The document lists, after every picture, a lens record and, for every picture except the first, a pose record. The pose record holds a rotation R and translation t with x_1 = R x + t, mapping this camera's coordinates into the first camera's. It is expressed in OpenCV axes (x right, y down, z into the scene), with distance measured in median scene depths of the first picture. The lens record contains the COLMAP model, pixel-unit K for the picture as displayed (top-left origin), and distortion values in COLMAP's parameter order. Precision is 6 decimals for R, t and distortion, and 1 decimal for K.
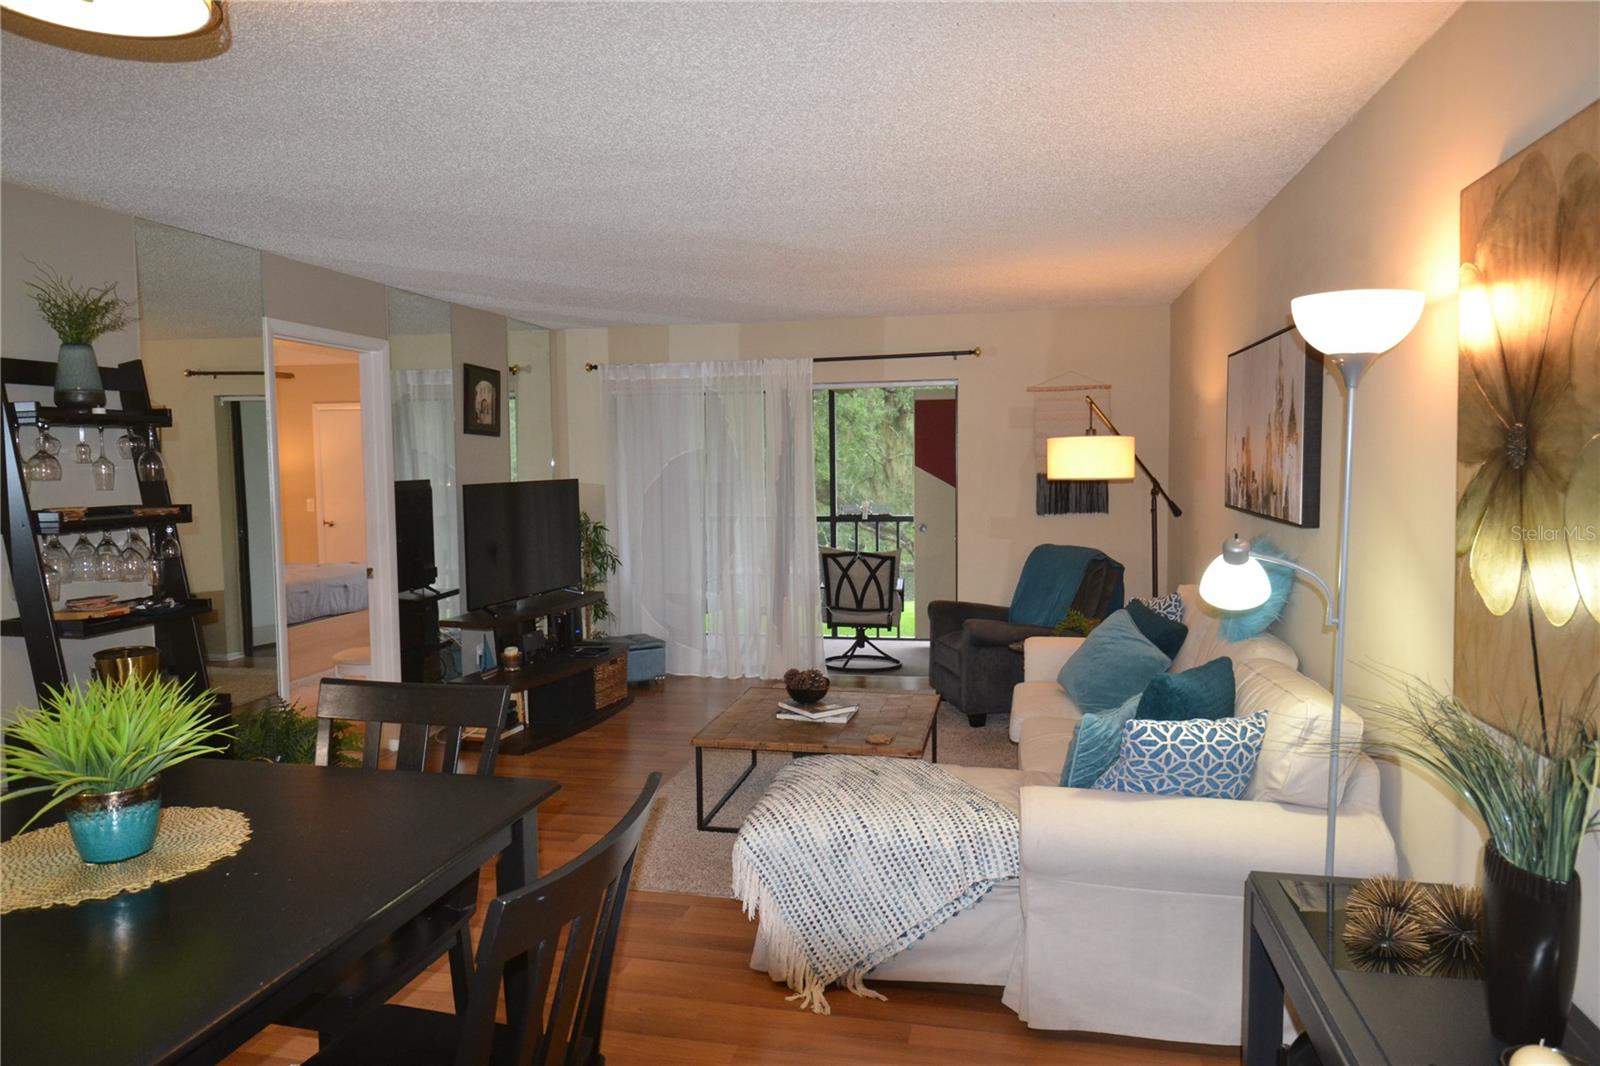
lens RADIAL K [[1042.4, 0, 796.6], [0, 1042.4, 527.7], [0, 0, 1]] dist [0.045644, -0.056577]
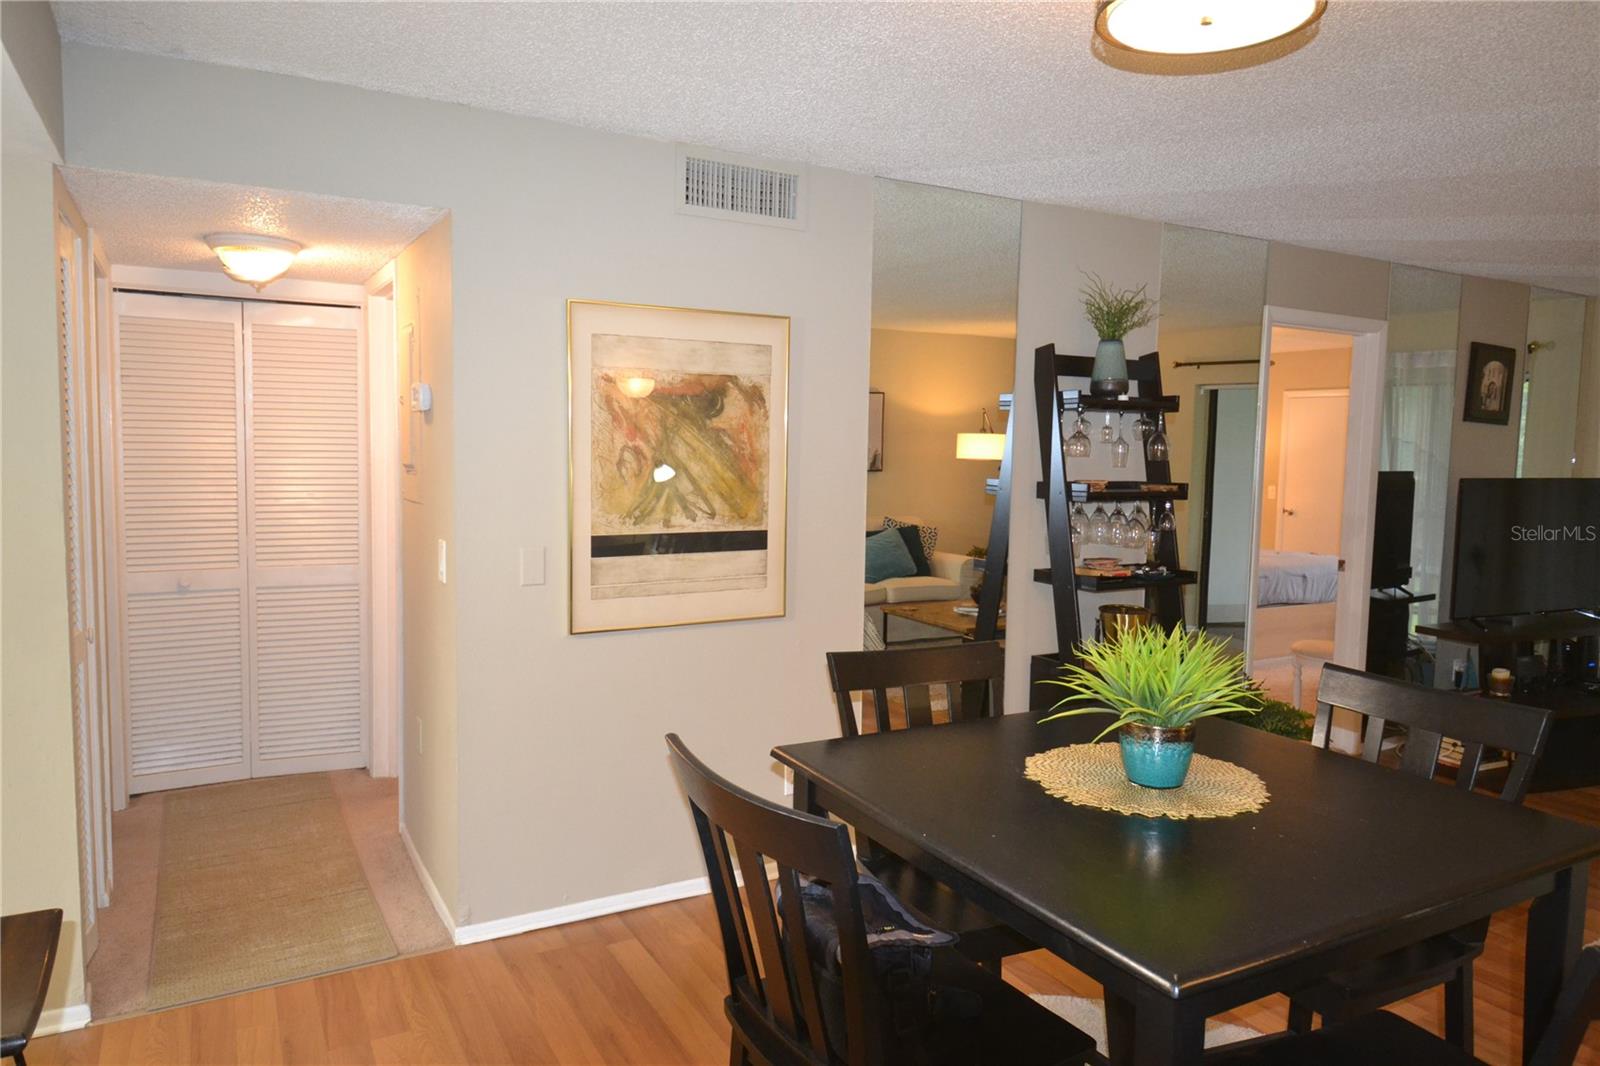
lens RADIAL K [[1042.4, 0, 796.6], [0, 1042.4, 527.7], [0, 0, 1]] dist [0.045644, -0.056577]
pose [[0.662387, 0.084552, -0.744375, -0.022455], [-0.076859, 0.996037, 0.044744, 0.004193], [0.745208, 0.027574, 0.666261, -0.016063]]
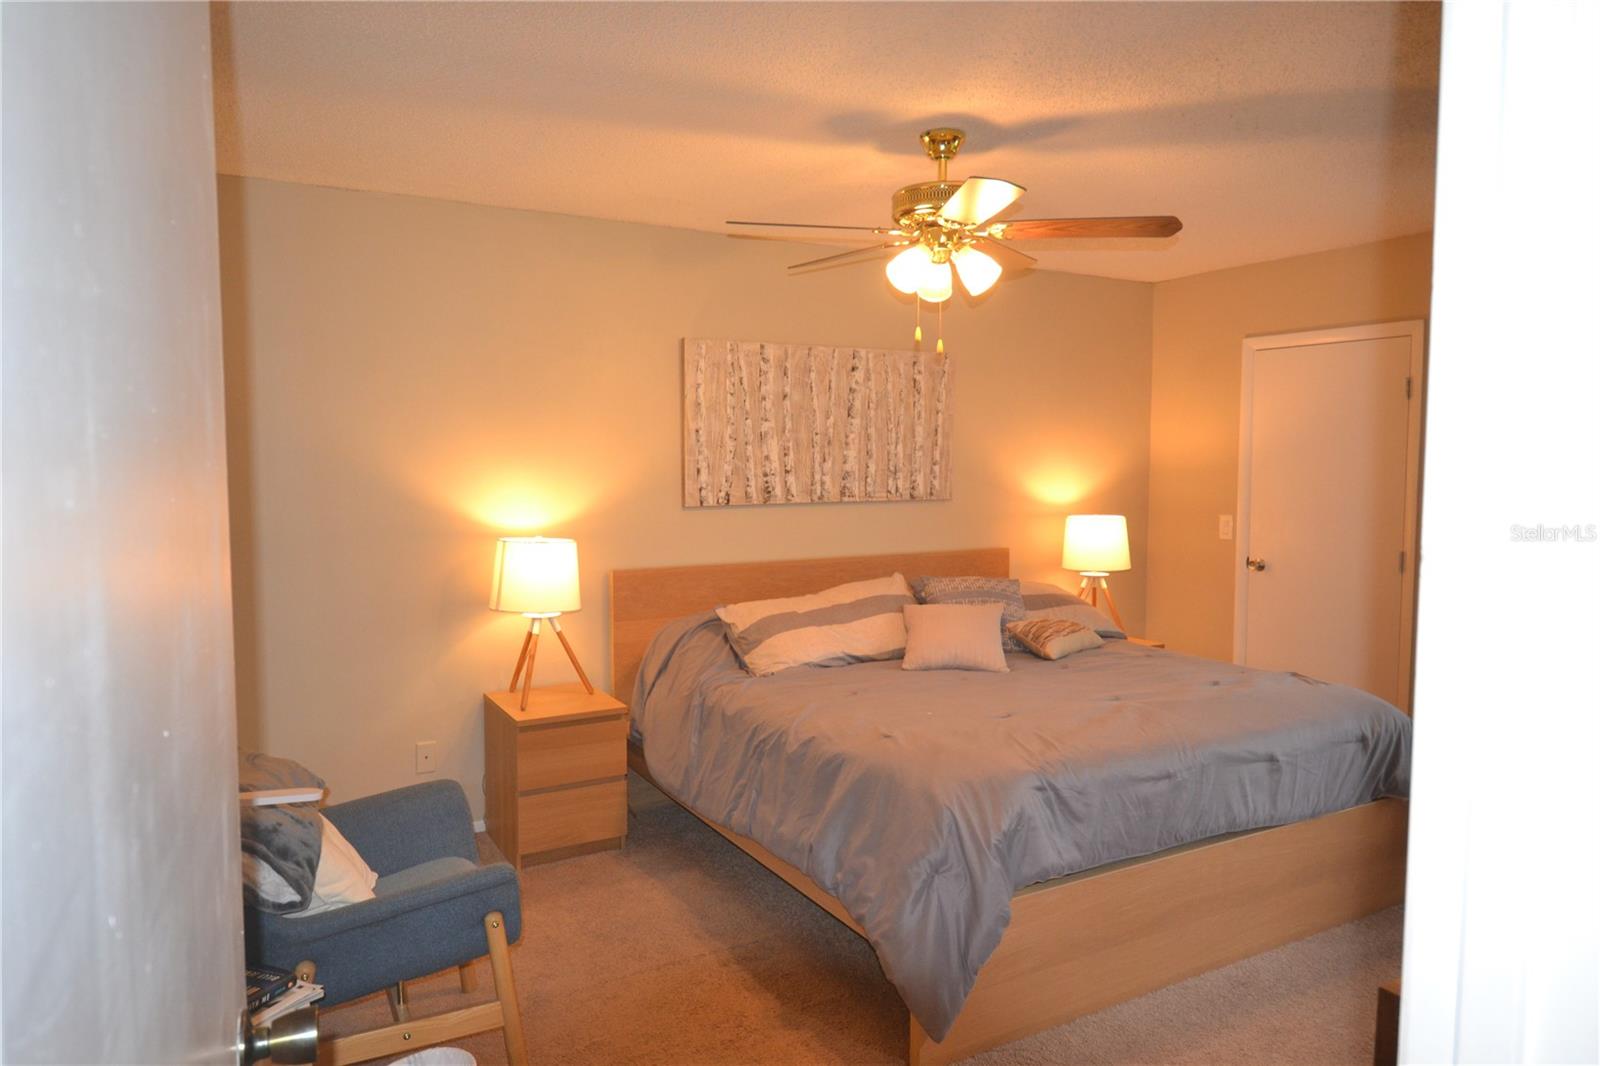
lens RADIAL K [[1042.4, 0, 796.6], [0, 1042.4, 527.7], [0, 0, 1]] dist [0.045644, -0.056577]
pose [[0.658760, 0.064311, -0.749599, -0.363159], [-0.058237, 0.997709, 0.034418, -0.048324], [0.750096, 0.020981, 0.660996, 0.852432]]
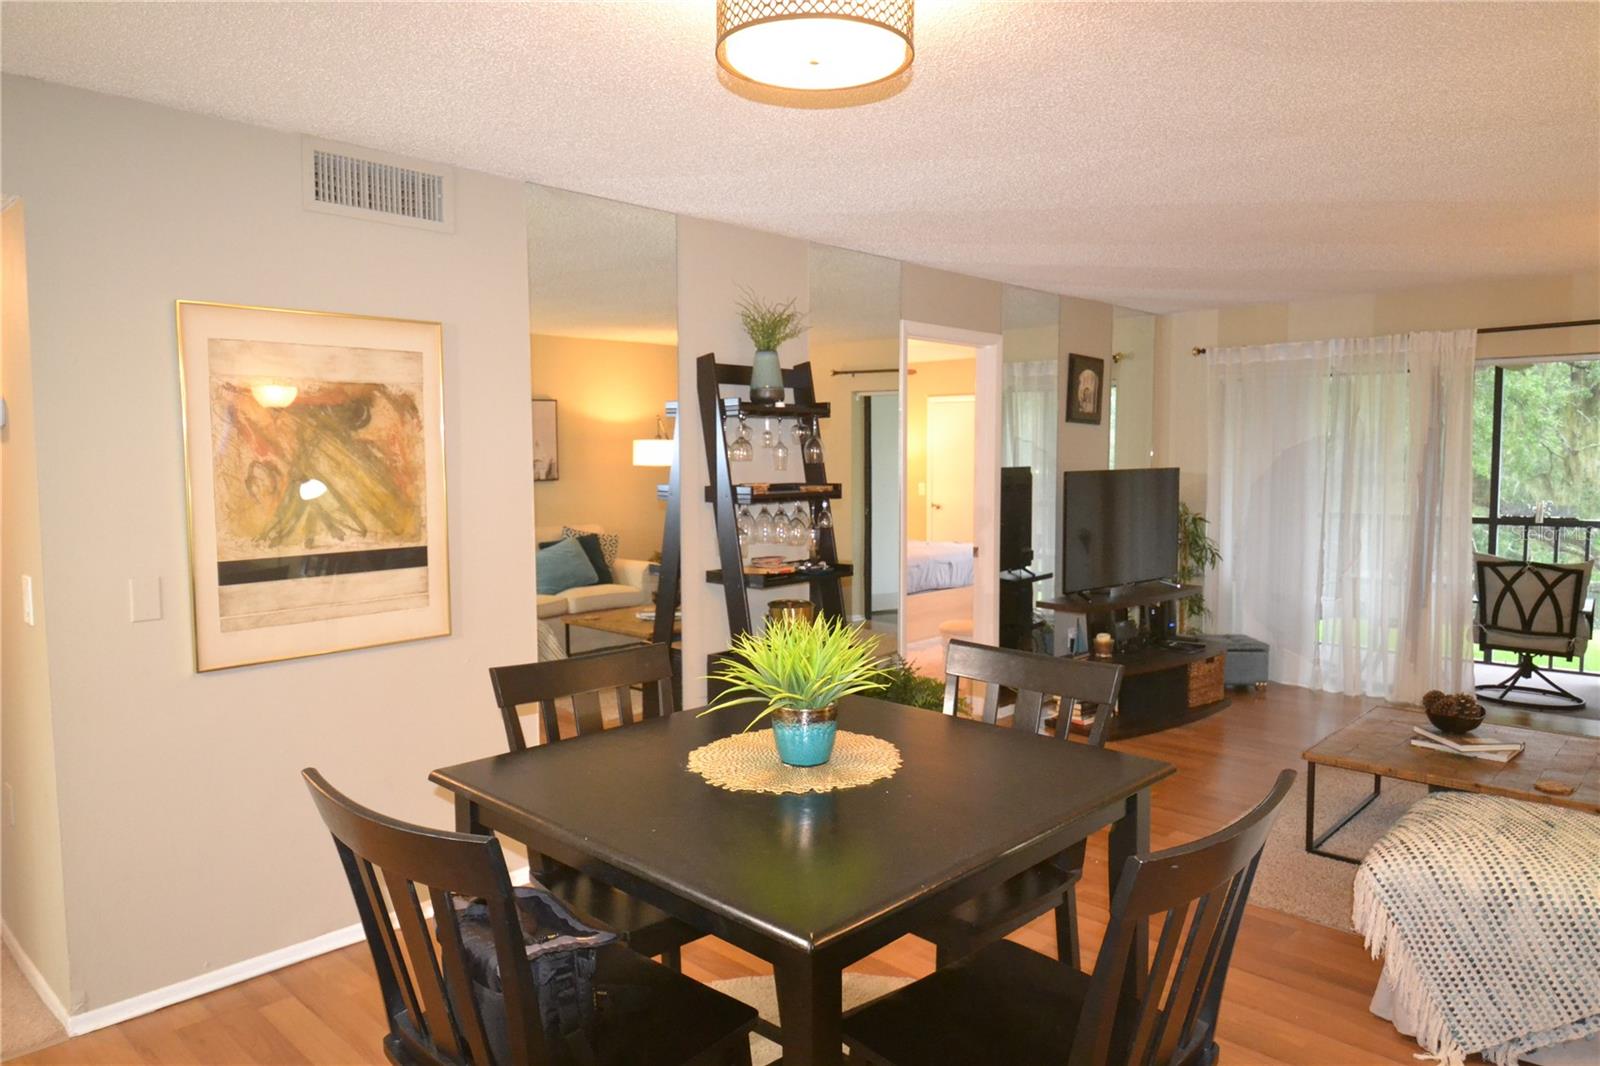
lens RADIAL K [[1042.4, 0, 796.6], [0, 1042.4, 527.7], [0, 0, 1]] dist [0.045644, -0.056577]
pose [[0.854688, 0.045589, -0.517136, -0.009472], [-0.040758, 0.998955, 0.020702, 0.003560], [0.517539, 0.003384, 0.855653, -0.015463]]
